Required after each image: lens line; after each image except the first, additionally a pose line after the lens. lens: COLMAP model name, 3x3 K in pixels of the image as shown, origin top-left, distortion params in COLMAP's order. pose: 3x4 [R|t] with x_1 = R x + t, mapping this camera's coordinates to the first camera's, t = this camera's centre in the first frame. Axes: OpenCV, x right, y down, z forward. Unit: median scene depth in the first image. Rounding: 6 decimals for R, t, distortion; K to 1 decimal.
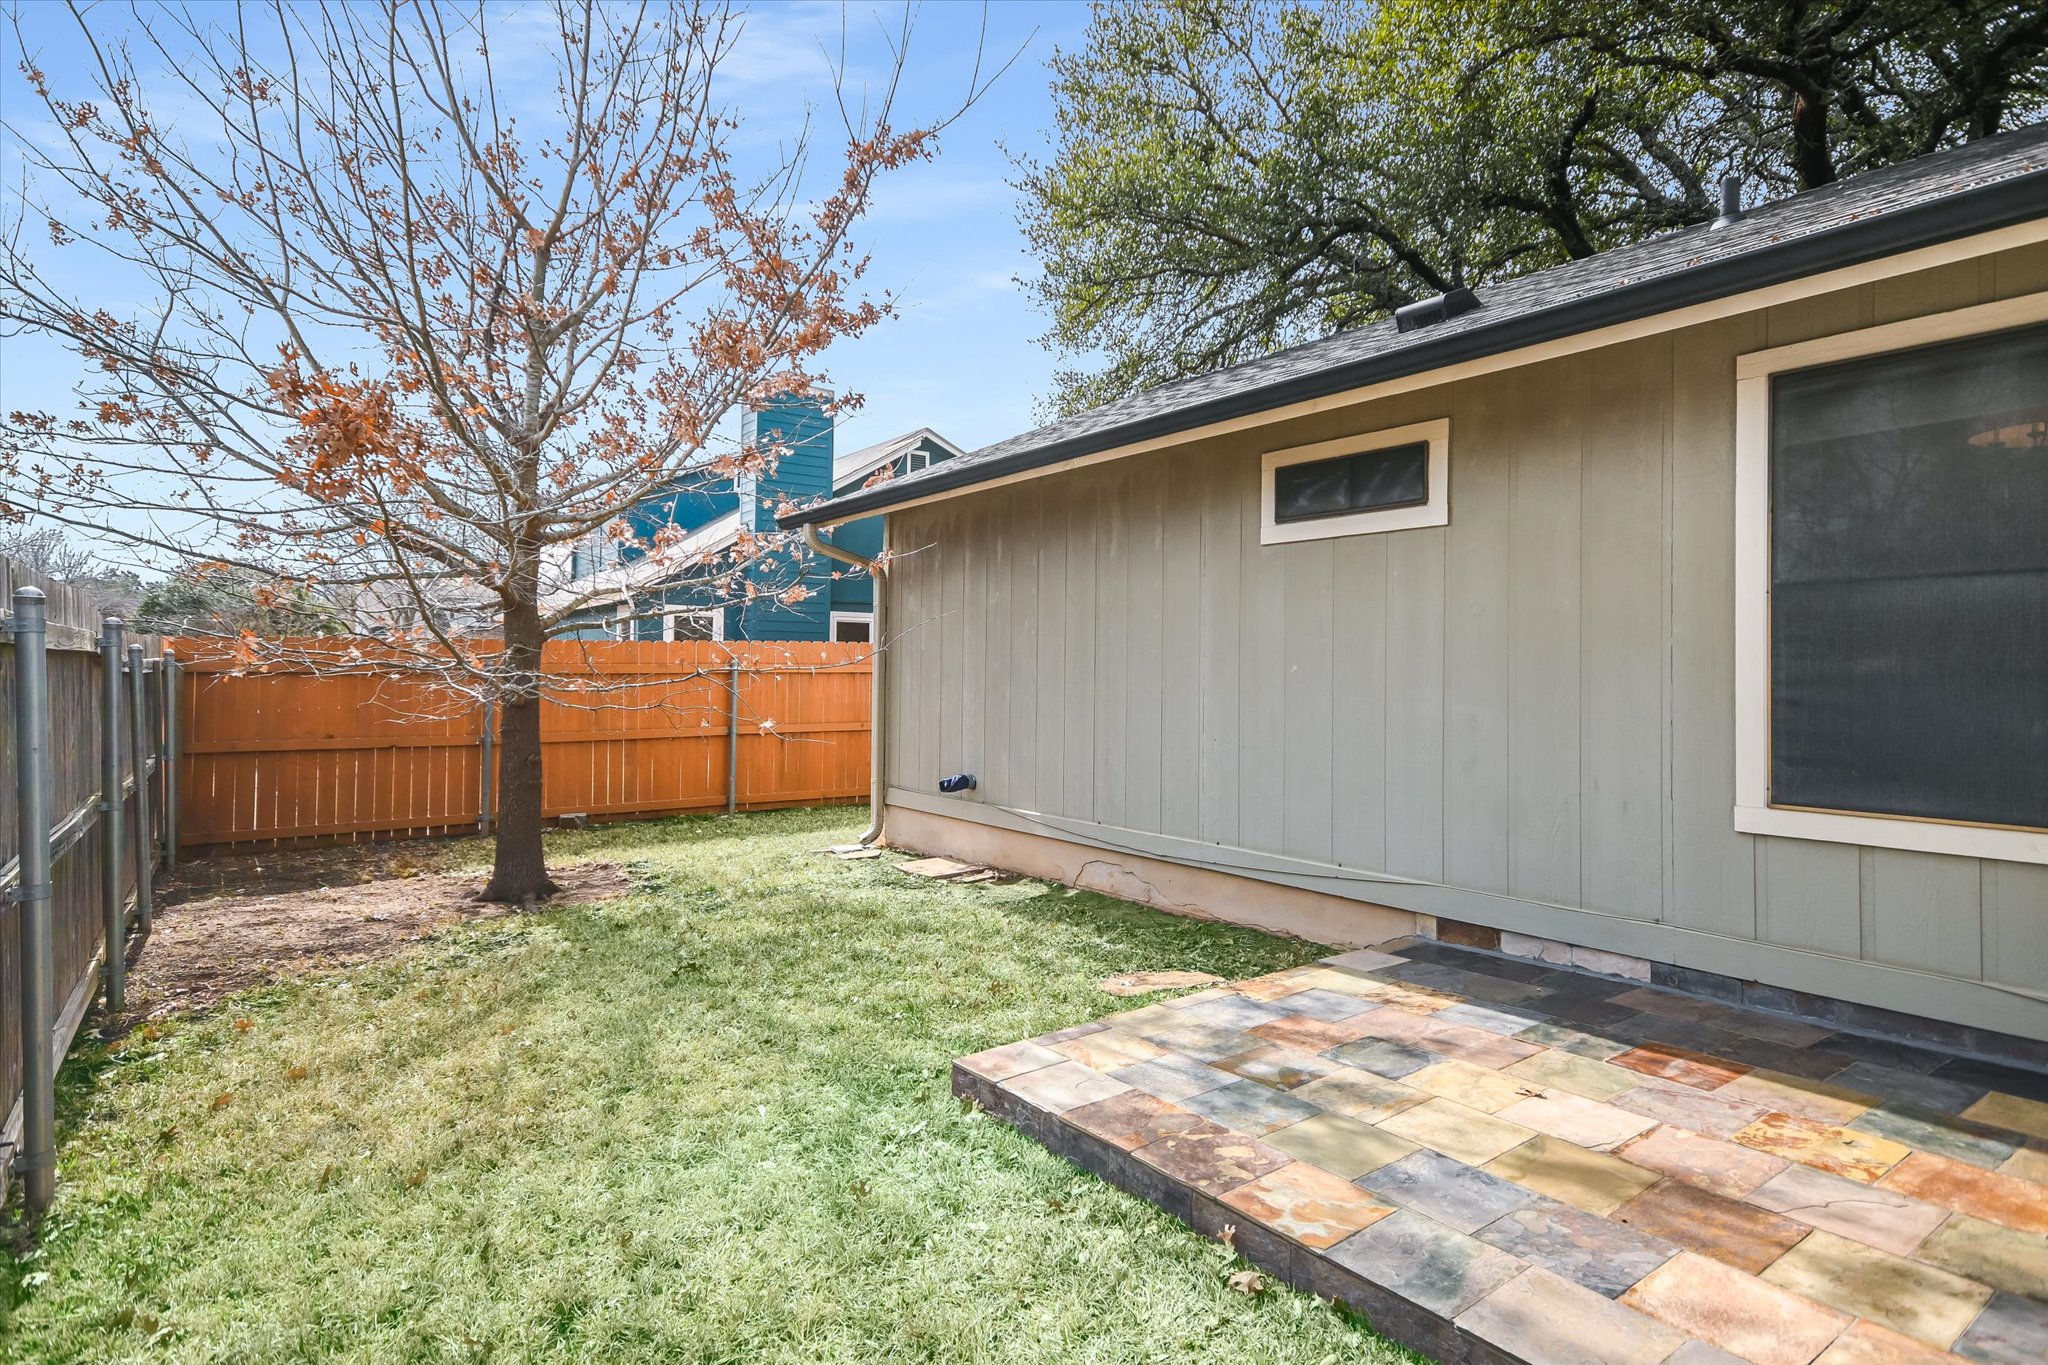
lens RADIAL K [[1096.4, 0, 1070.6], [0, 1096.4, 674.0], [0, 0, 1]] dist [0.000146, -0.000057]
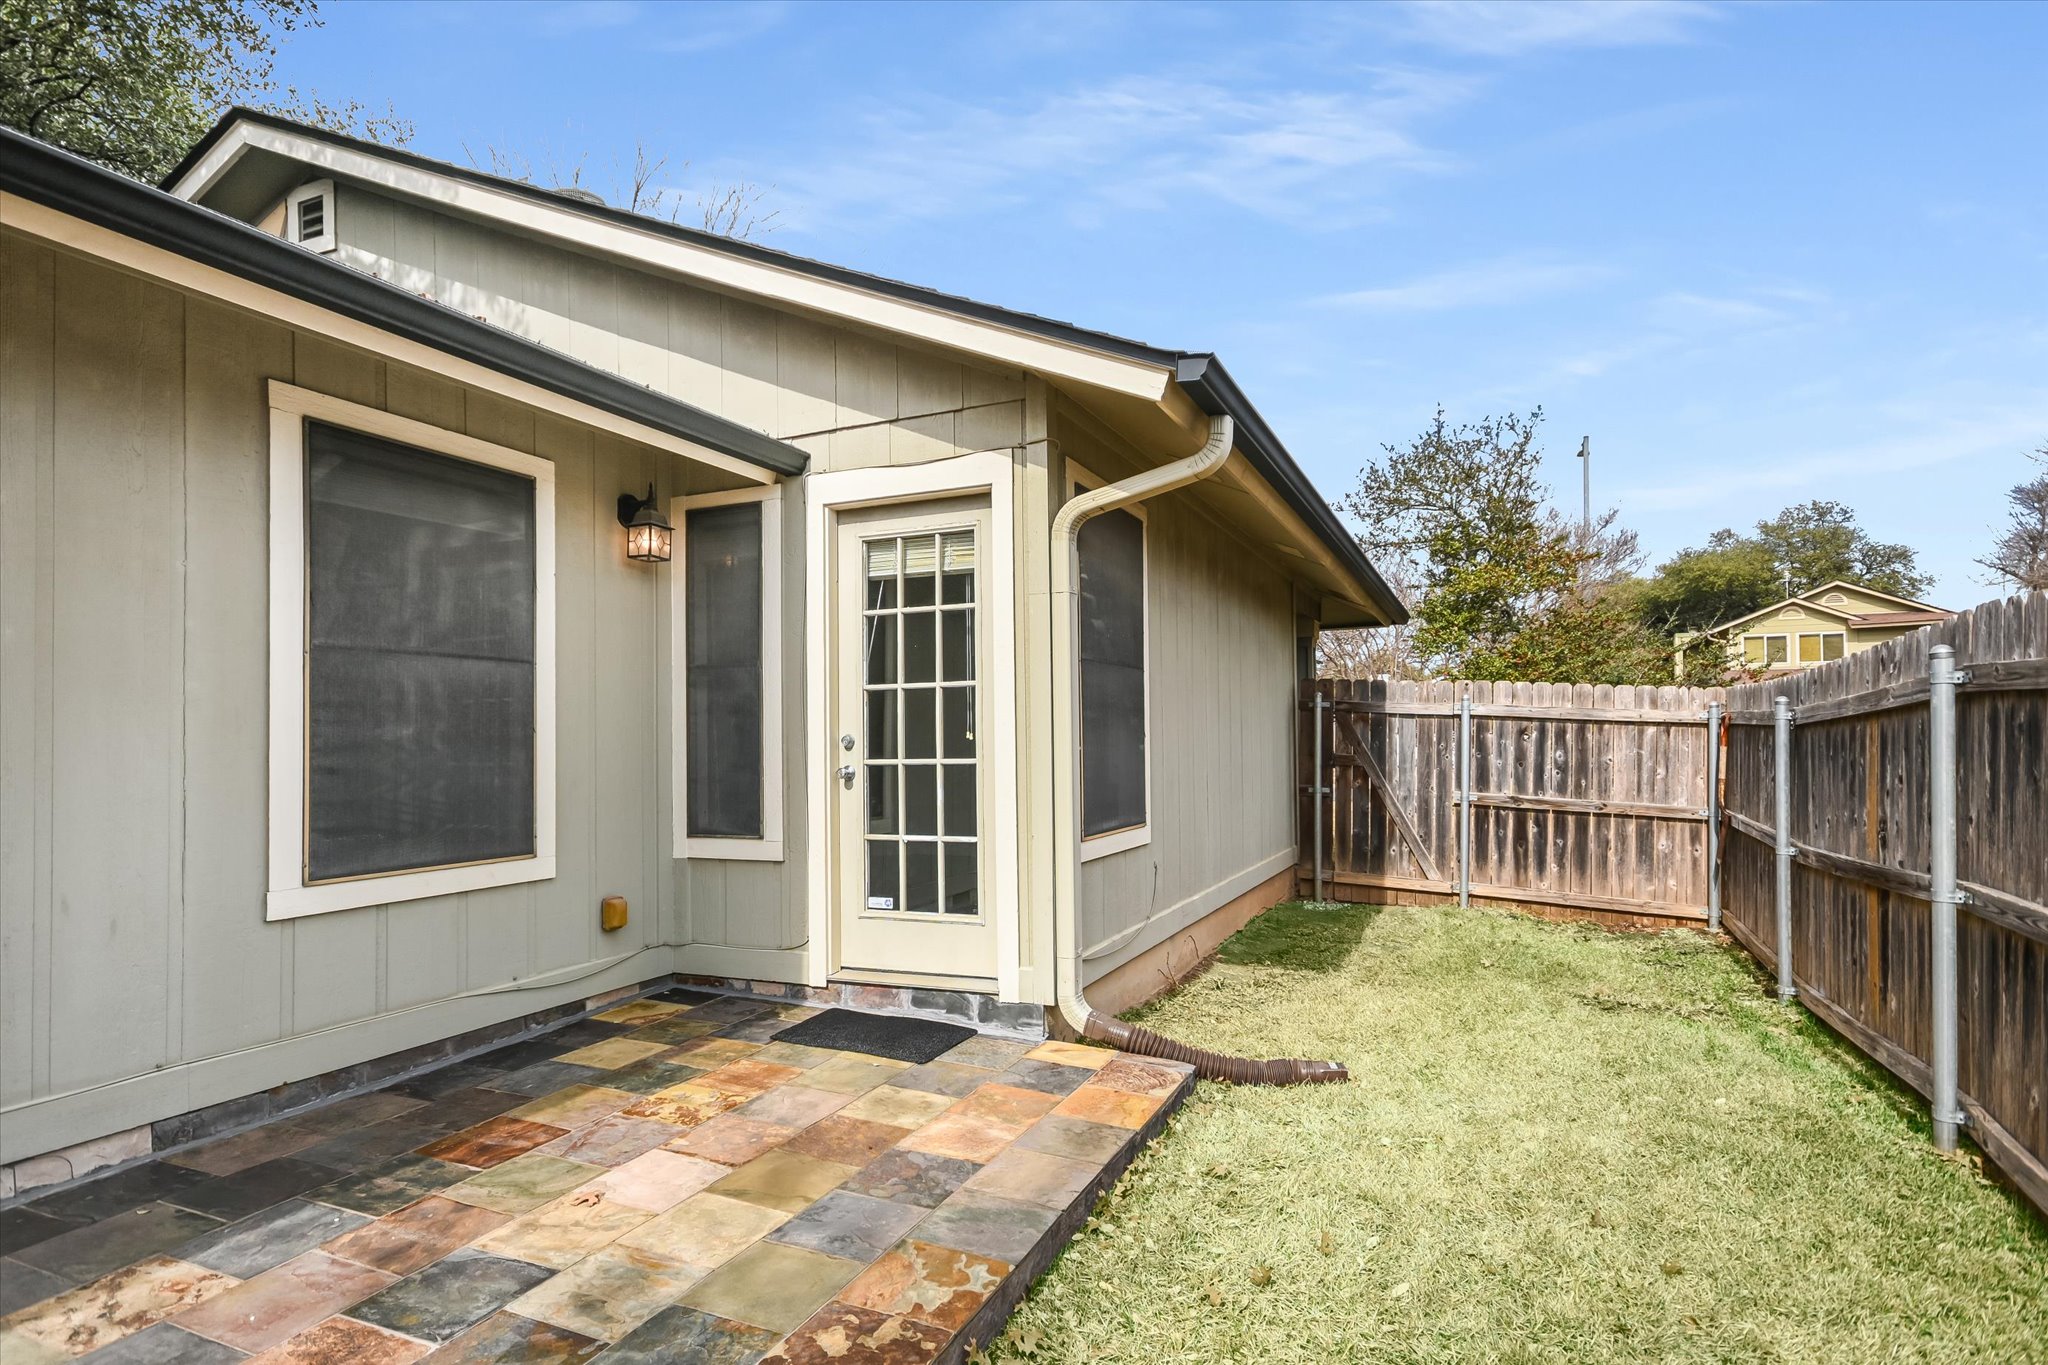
lens RADIAL K [[1005.8, 0, 1024.2], [0, 1005.8, 738.4], [0, 0, 1]] dist [0.001081, 0.000178]
pose [[-0.451600, 0.003803, 0.892212, -0.448333], [0.011583, 0.999932, 0.001601, 0.003958], [-0.892145, 0.011058, -0.451613, 0.968164]]
